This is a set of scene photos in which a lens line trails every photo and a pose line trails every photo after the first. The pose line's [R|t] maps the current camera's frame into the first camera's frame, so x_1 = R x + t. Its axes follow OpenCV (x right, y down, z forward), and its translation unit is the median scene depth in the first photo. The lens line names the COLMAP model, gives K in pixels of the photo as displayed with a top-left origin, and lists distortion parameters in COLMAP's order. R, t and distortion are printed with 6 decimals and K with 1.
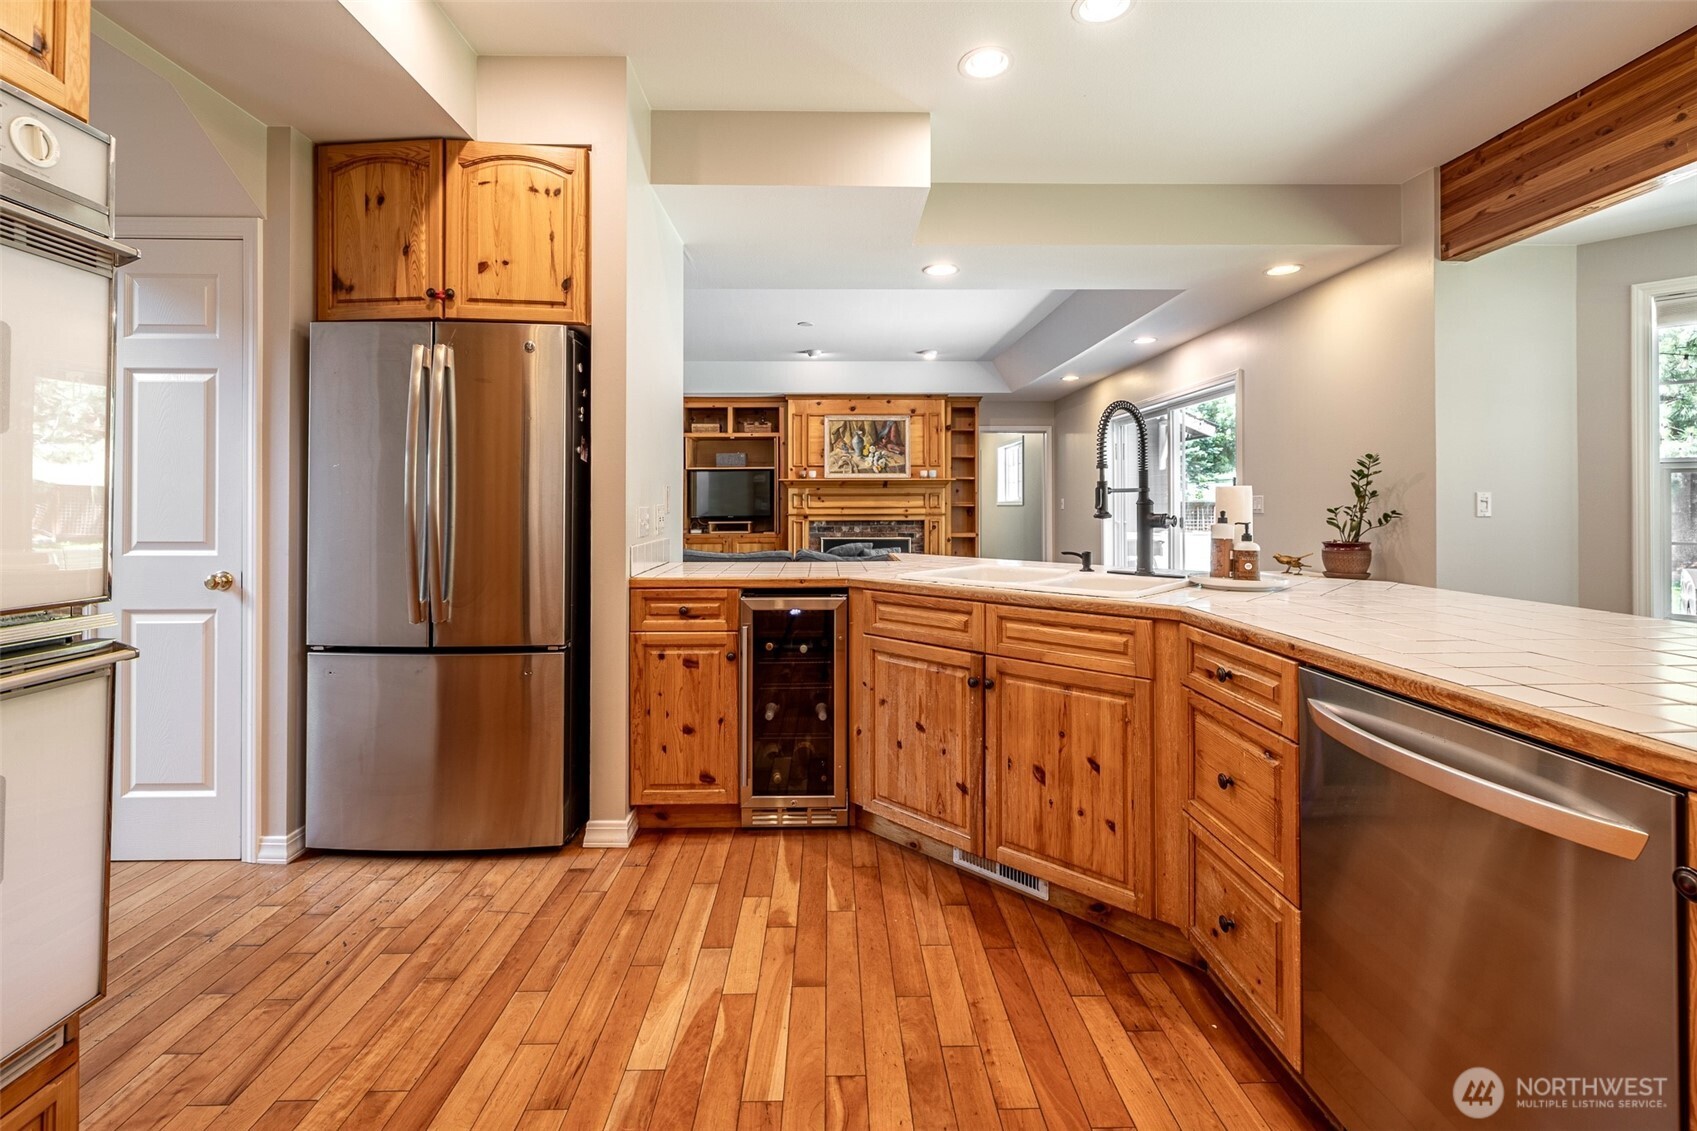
lens RADIAL K [[765.1, 0, 830.3], [0, 765.1, 496.7], [0, 0, 1]] dist [-0.007869, 0.002146]
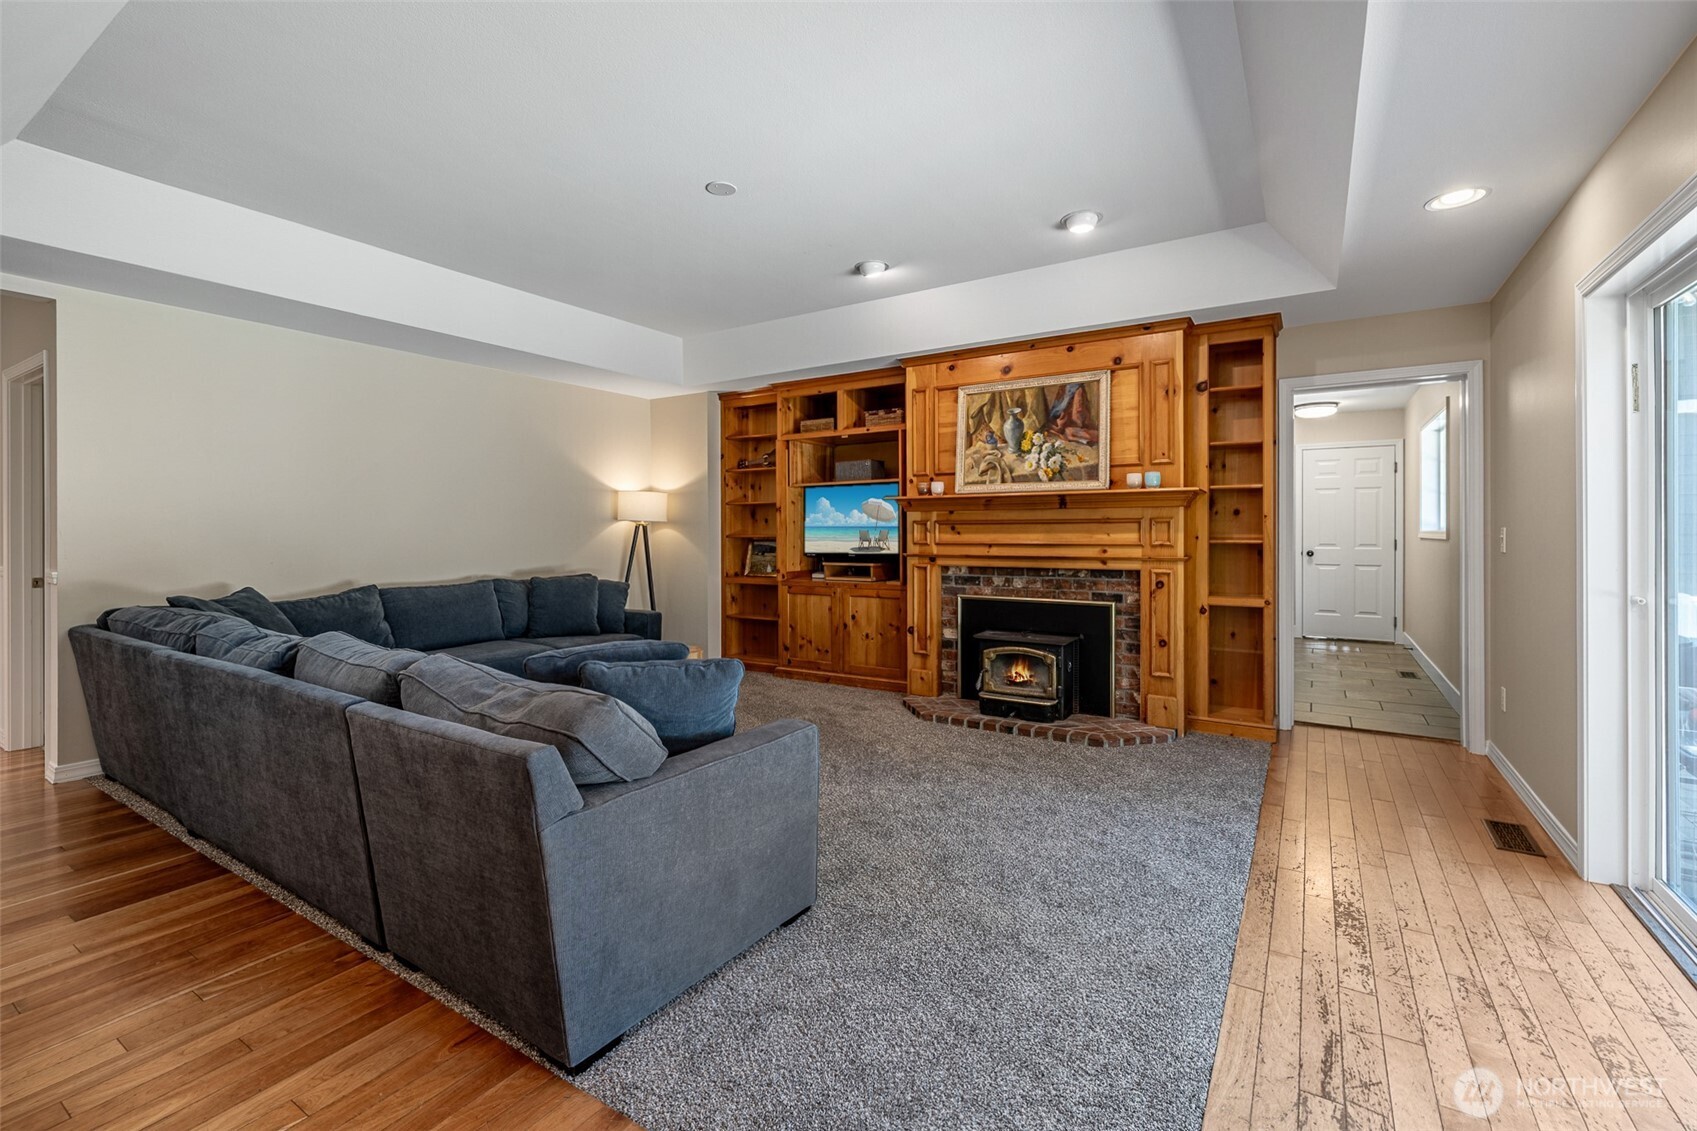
lens RADIAL K [[765.1, 0, 815.6], [0, 765.1, 527.1], [0, 0, 1]] dist [-0.007869, 0.002146]
pose [[0.829665, -0.002366, -0.558256, 0.228636], [0.004999, 0.999982, 0.003192, -0.001055], [0.558239, -0.005439, 0.829663, 0.452000]]
